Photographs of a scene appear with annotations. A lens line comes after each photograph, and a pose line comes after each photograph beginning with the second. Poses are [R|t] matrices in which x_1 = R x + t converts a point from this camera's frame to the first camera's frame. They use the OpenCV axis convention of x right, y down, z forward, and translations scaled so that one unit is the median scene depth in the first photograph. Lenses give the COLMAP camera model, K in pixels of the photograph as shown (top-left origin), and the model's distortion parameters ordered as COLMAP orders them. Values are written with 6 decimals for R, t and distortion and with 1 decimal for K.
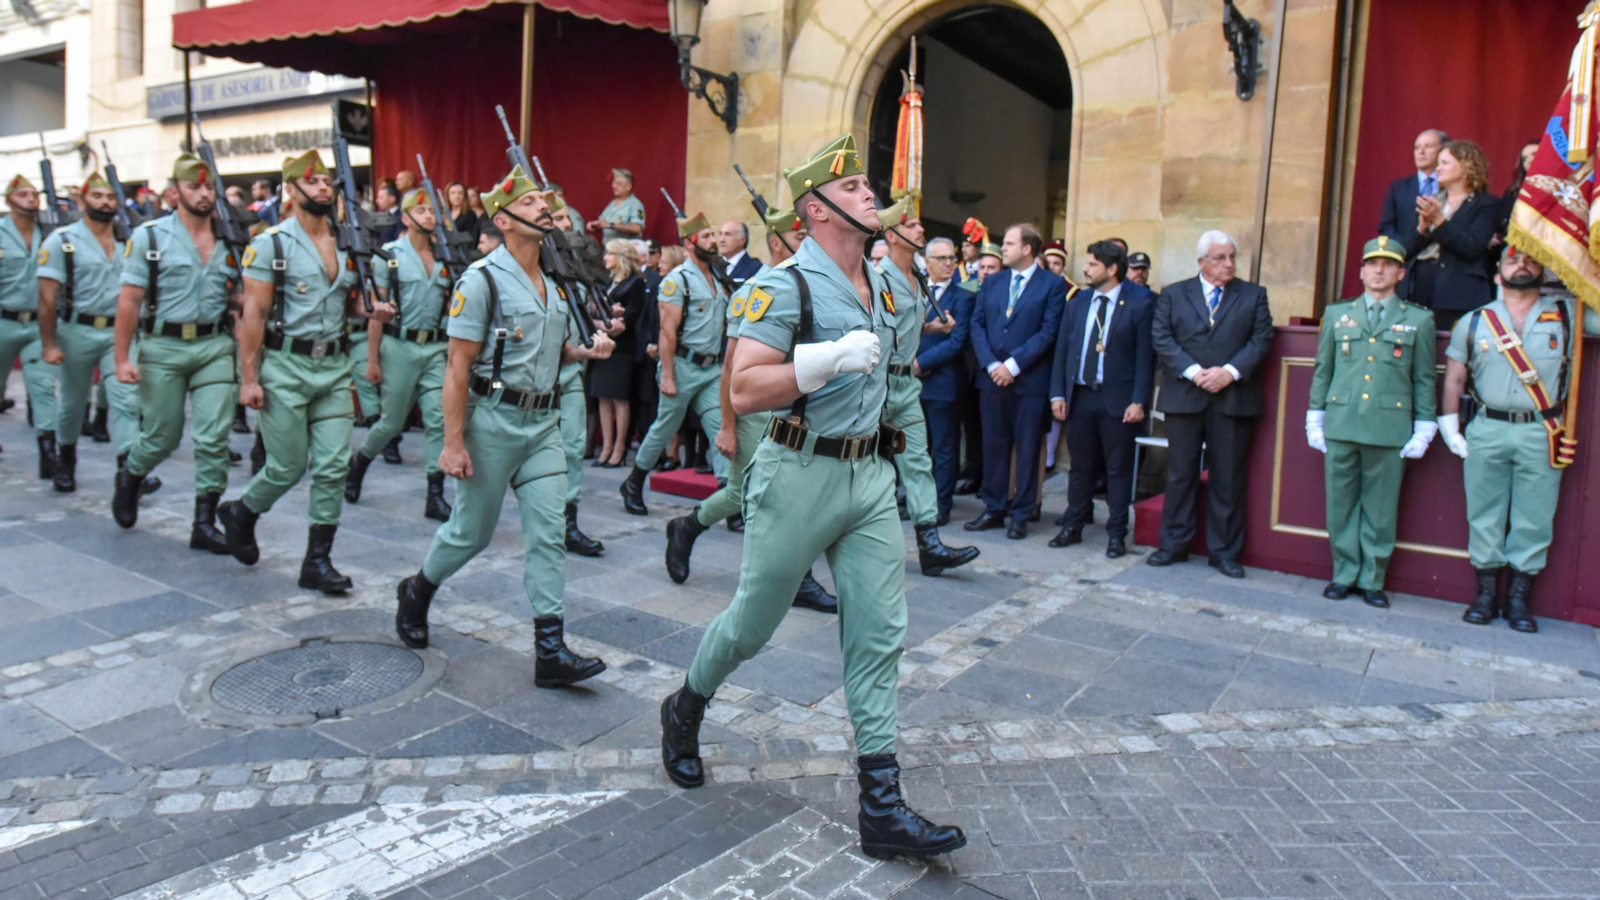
lens RADIAL K [[1055.6, 0, 798.9], [0, 1055.6, 390.6], [0, 0, 1]] dist [-0.003725, 0.000546]
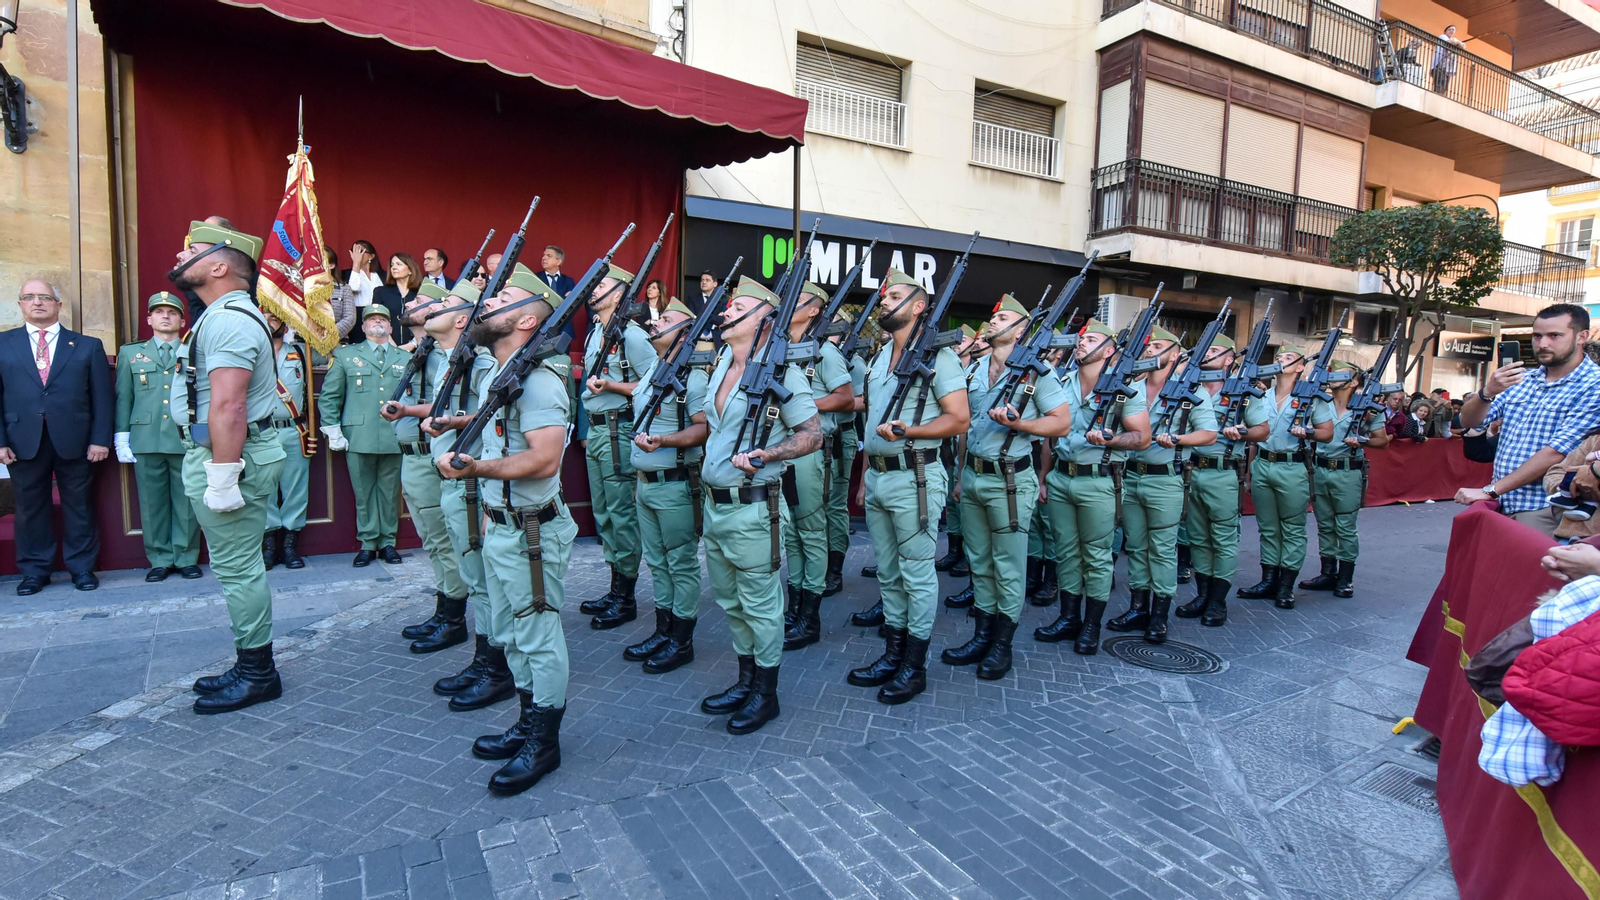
lens RADIAL K [[758.5, 0, 743.9], [0, 758.5, 461.8], [0, 0, 1]] dist [-0.004606, -0.002096]
pose [[0.362185, -0.118318, 0.924566, -0.101443], [0.053499, 0.992914, 0.106107, -0.004877], [-0.930570, 0.011033, 0.365948, 0.048946]]
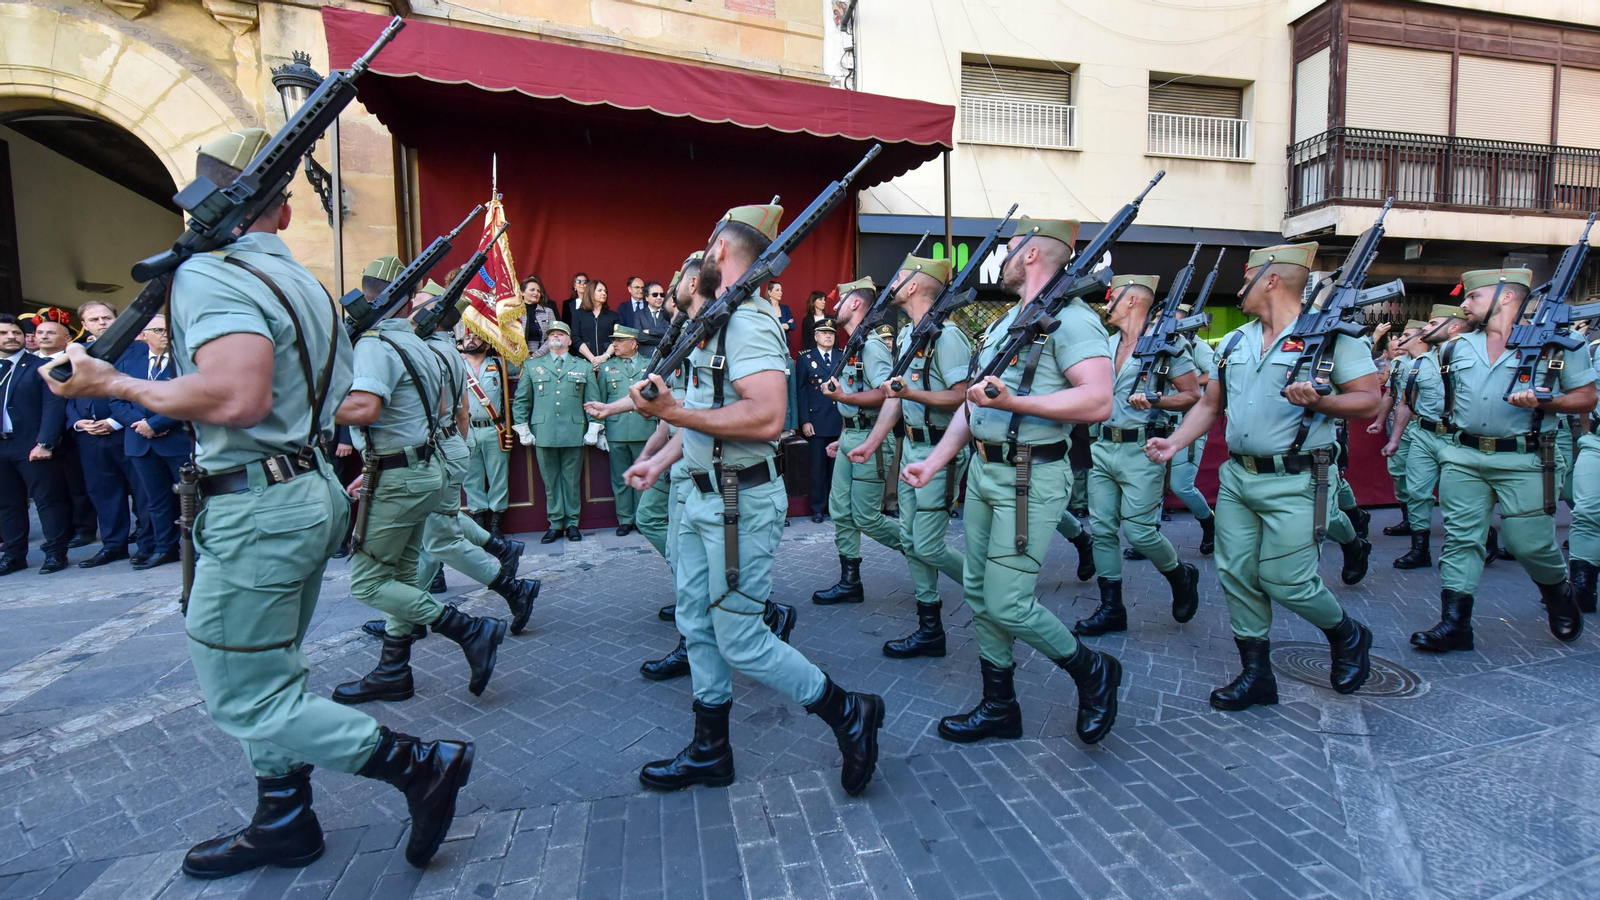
lens RADIAL K [[637.4, 0, 802.0], [0, 637.4, 447.7], [0, 0, 1]] dist [-0.007717, -0.000221]
pose [[0.585254, -0.113376, 0.802885, 0.110206], [0.094423, 0.992969, 0.071390, 0.037135], [-0.805334, 0.034030, 0.591844, -0.040783]]
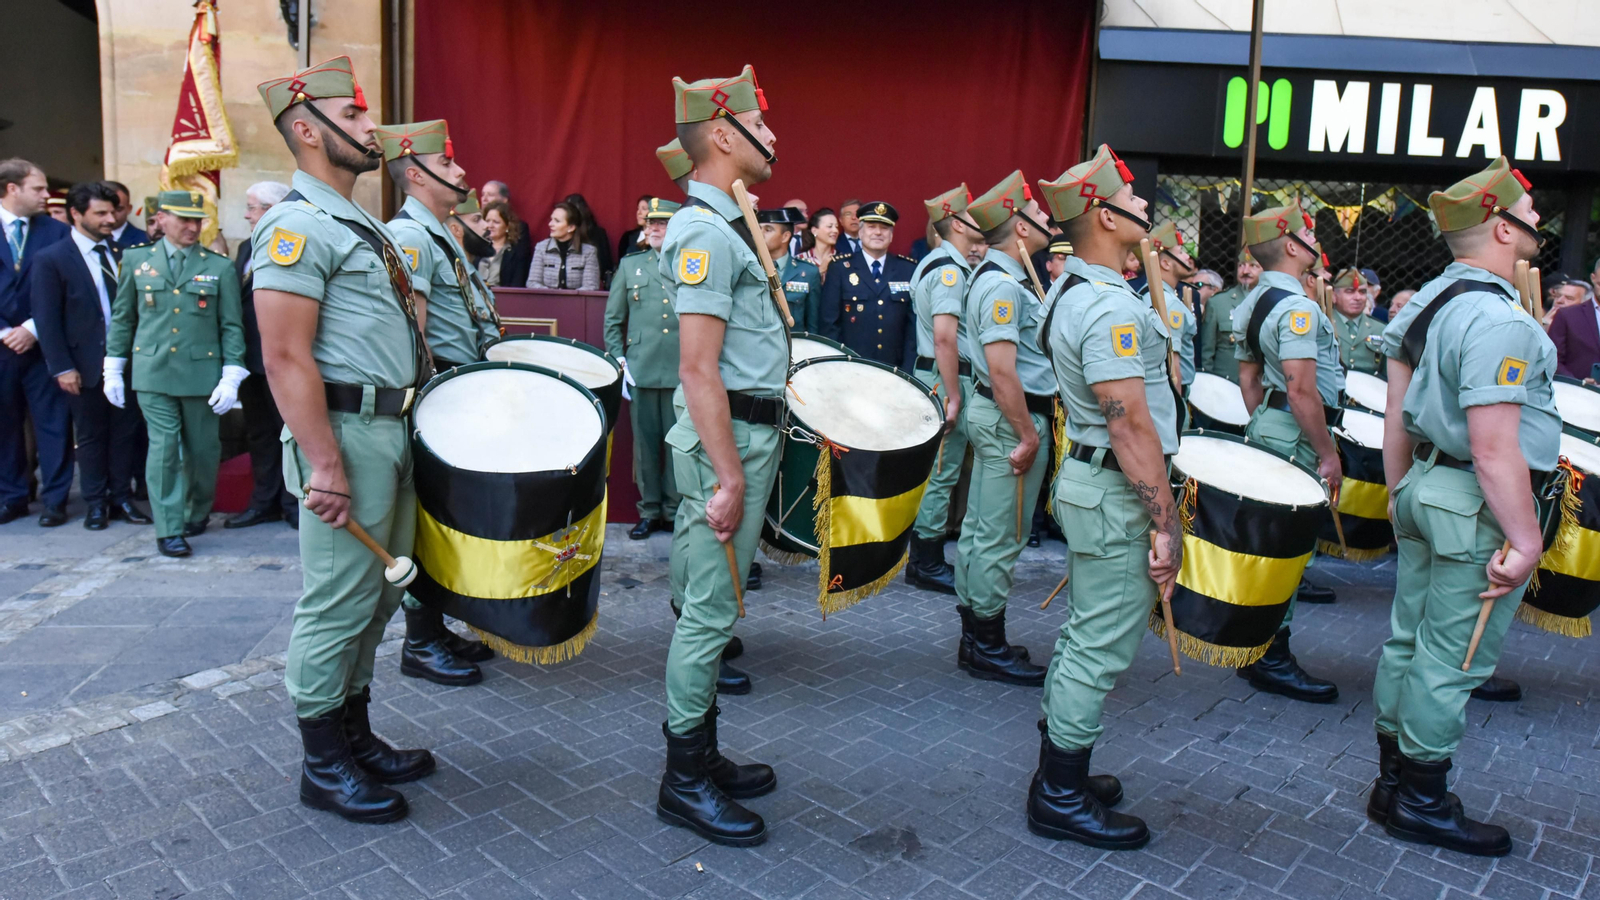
lens RADIAL K [[1055.6, 0, 801.6], [0, 1055.6, 440.5], [0, 0, 1]] dist [-0.003725, 0.000546]
pose [[0.715846, -0.098642, 0.691256, 0.078883], [0.041521, 0.994233, 0.098878, 0.013775], [-0.697023, -0.042079, 0.715813, -0.072574]]
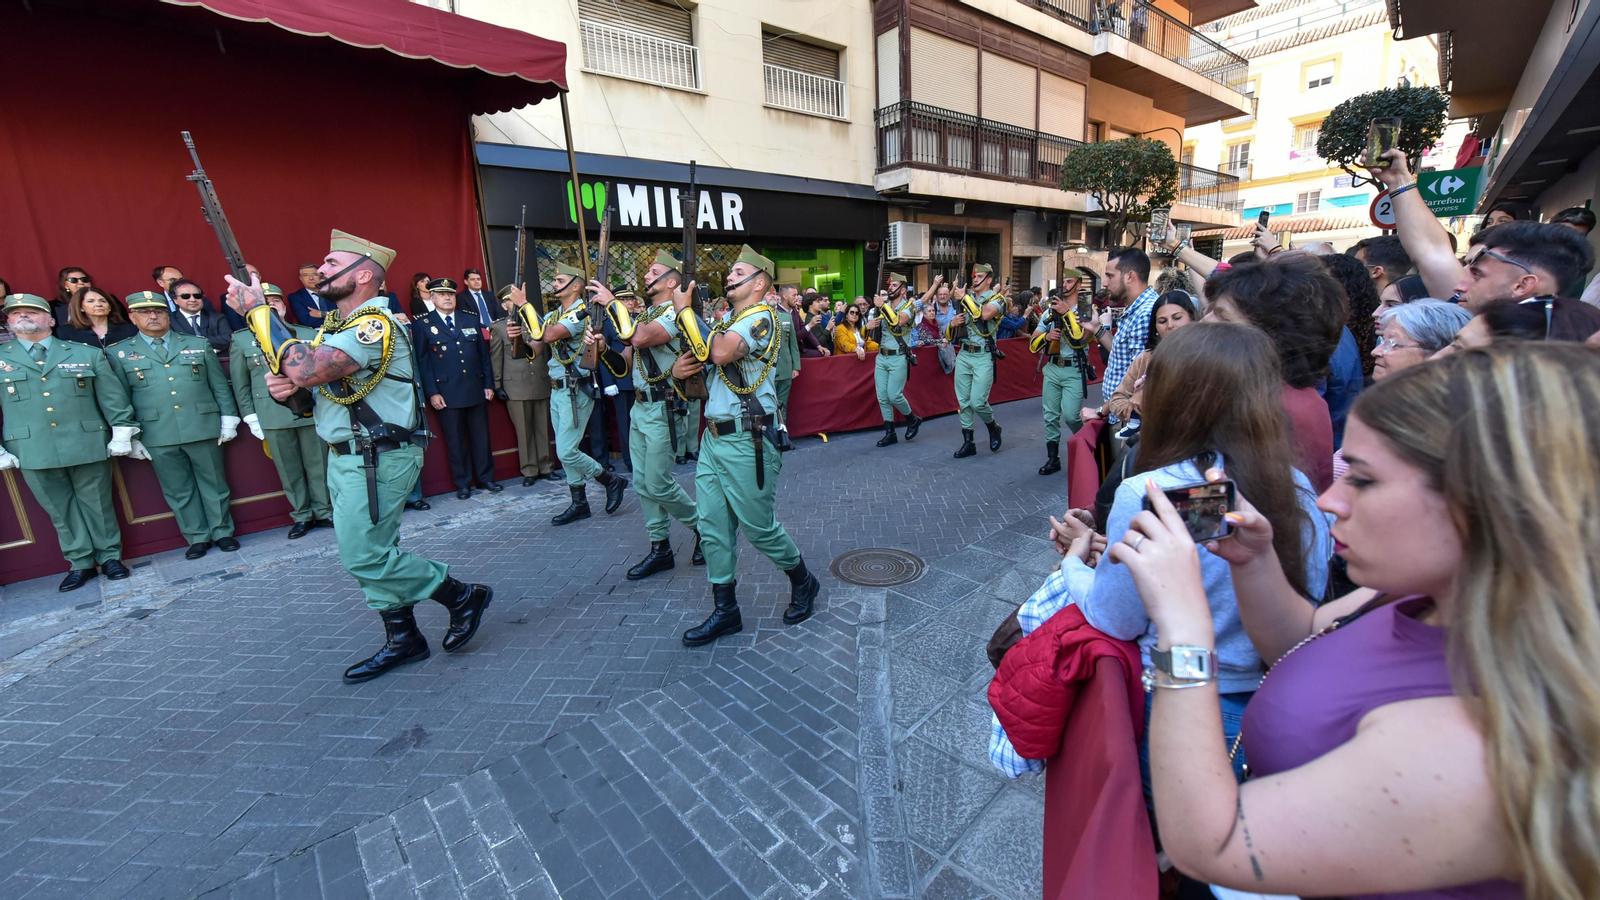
lens RADIAL K [[637.4, 0, 802.4], [0, 637.4, 448.5], [0, 0, 1]] dist [-0.007717, -0.000221]
pose [[0.129033, -0.264098, 0.955826, 0.089939], [0.117701, 0.961148, 0.249680, -0.043256], [-0.984630, 0.080285, 0.155105, -0.139653]]
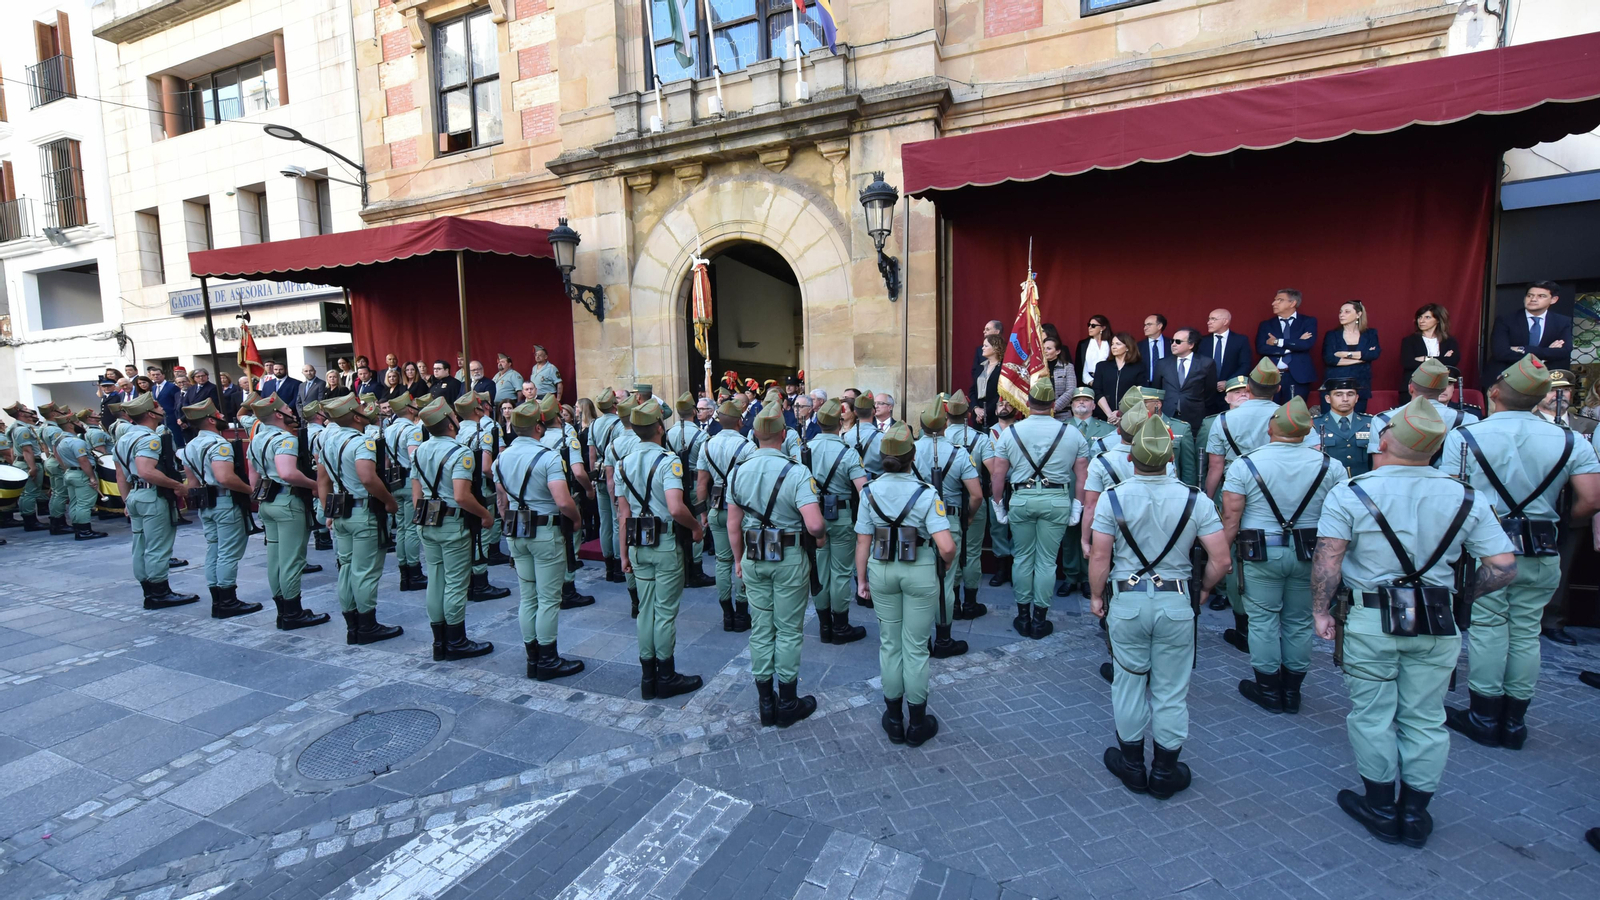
lens RADIAL K [[637.4, 0, 801.1], [0, 637.4, 448.3], [0, 0, 1]] dist [-0.007717, -0.000221]
pose [[0.971757, -0.091191, 0.217653, 0.010623], [0.086693, 0.995779, 0.030144, -0.122457], [-0.219483, -0.010423, 0.975561, -0.067964]]
